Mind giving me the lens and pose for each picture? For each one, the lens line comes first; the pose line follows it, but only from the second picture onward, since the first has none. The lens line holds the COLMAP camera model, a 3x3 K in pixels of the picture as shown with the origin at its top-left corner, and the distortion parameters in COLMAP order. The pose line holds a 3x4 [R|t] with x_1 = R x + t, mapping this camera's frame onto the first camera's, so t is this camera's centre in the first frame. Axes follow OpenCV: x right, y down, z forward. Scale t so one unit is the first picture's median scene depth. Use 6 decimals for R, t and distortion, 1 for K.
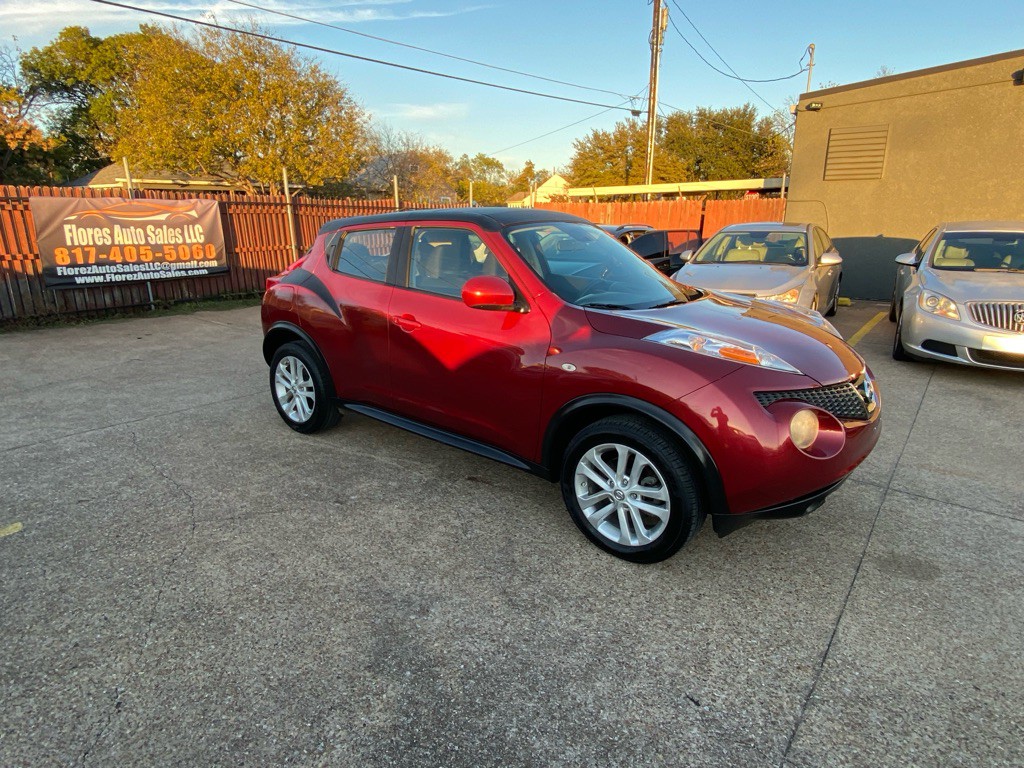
lens RADIAL K [[582.0, 0, 507.1], [0, 582.0, 370.9], [0, 0, 1]] dist [0.022613, -0.023784]
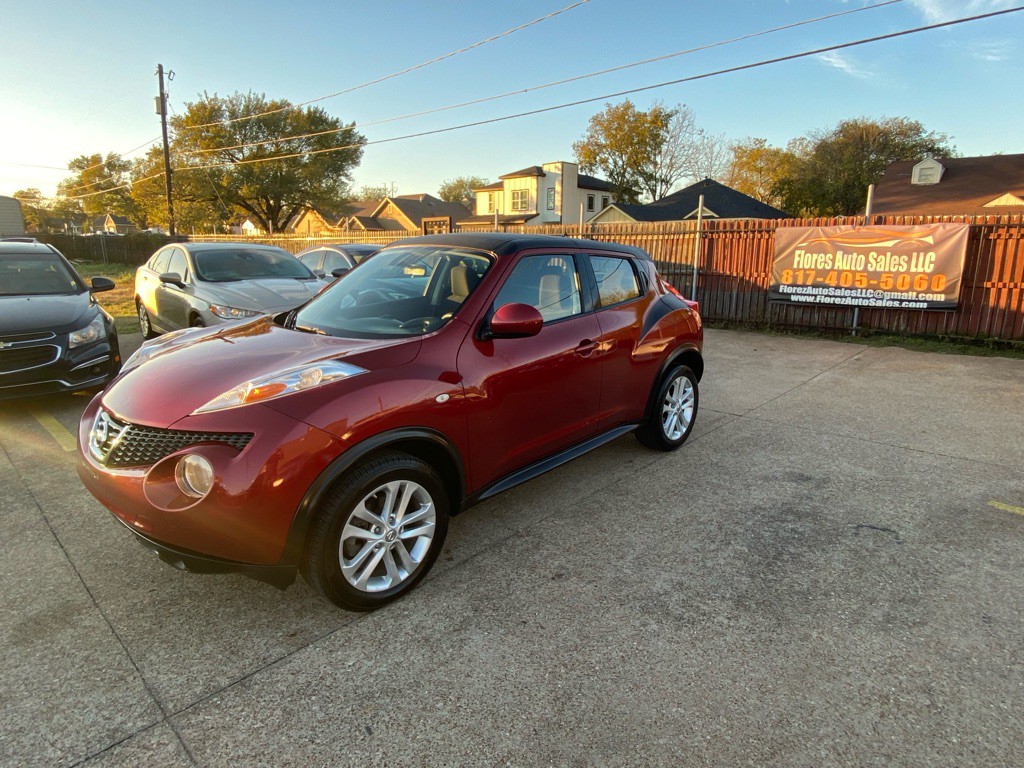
lens RADIAL K [[582.0, 0, 515.7], [0, 582.0, 379.3], [0, 0, 1]] dist [0.022613, -0.023784]
pose [[-0.069067, 0.221257, -0.972767, 0.880176], [-0.251771, 0.939665, 0.231604, -0.247513], [0.965319, 0.260911, -0.009194, 0.964395]]
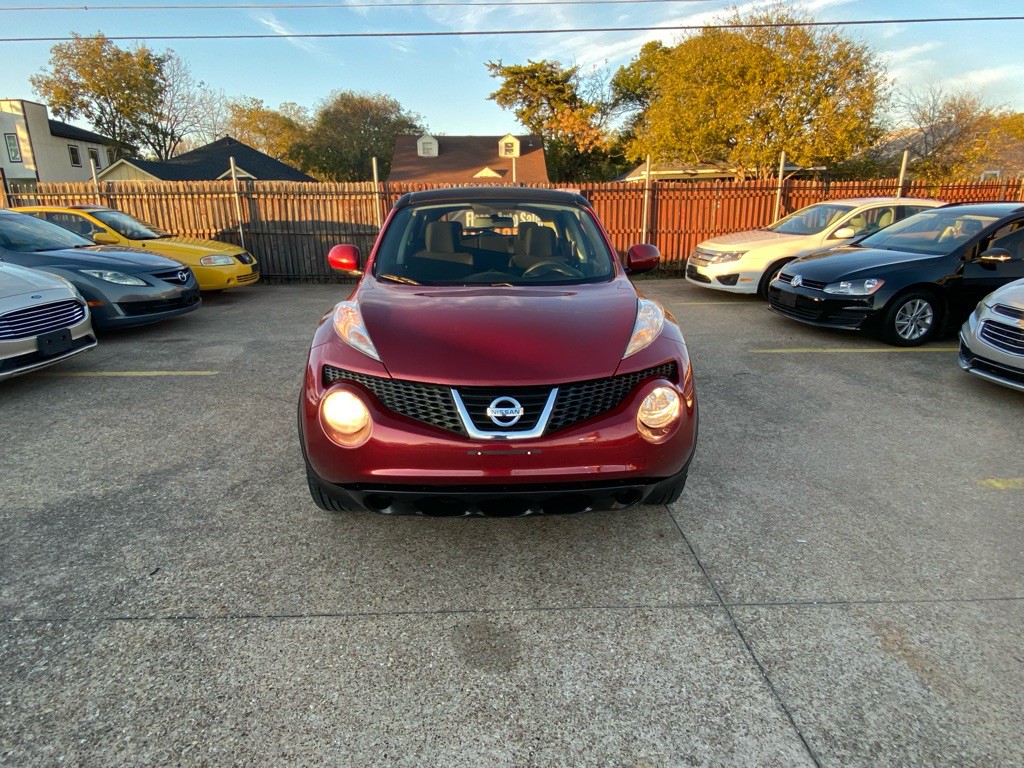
lens RADIAL K [[582.0, 0, 515.9], [0, 582.0, 381.7], [0, 0, 1]] dist [0.022613, -0.023784]
pose [[0.649650, 0.208395, -0.731113, 0.784026], [-0.180421, 0.976484, 0.118017, -0.064744], [0.738514, 0.055238, 0.671971, 0.324757]]
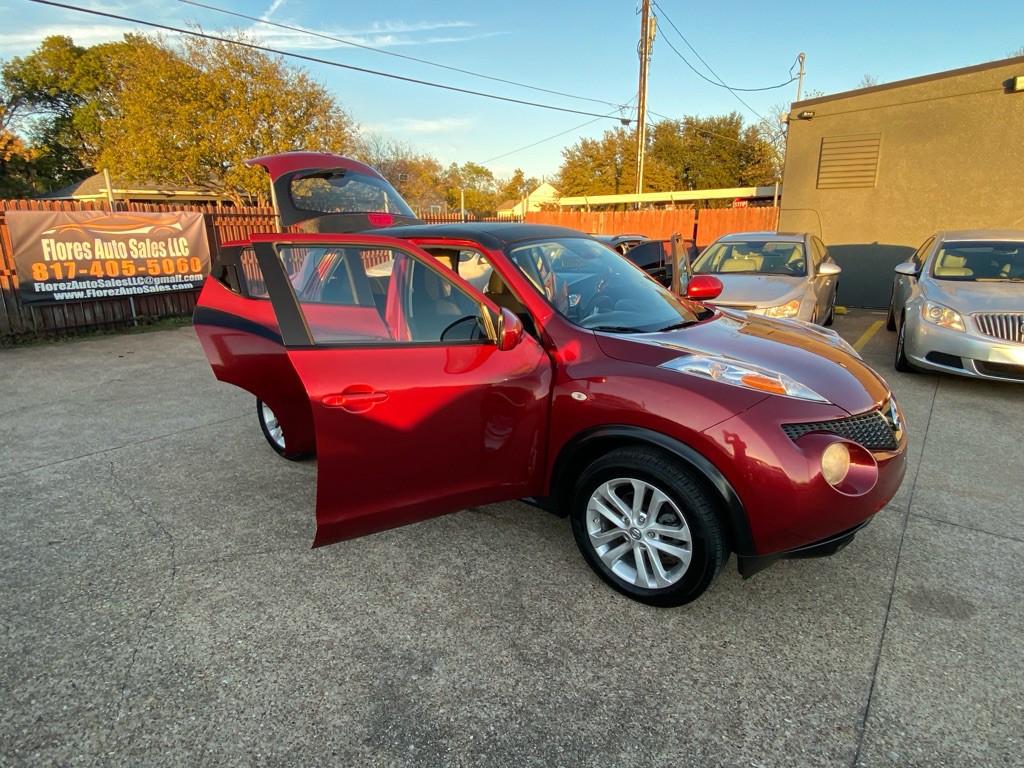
lens RADIAL K [[582.0, 0, 509.1], [0, 582.0, 370.7], [0, 0, 1]] dist [0.022613, -0.023784]
pose [[0.999763, -0.010445, 0.019097, -0.014983], [0.010684, 0.999865, -0.012492, -0.023366], [-0.018964, 0.012693, 0.999740, 0.044729]]
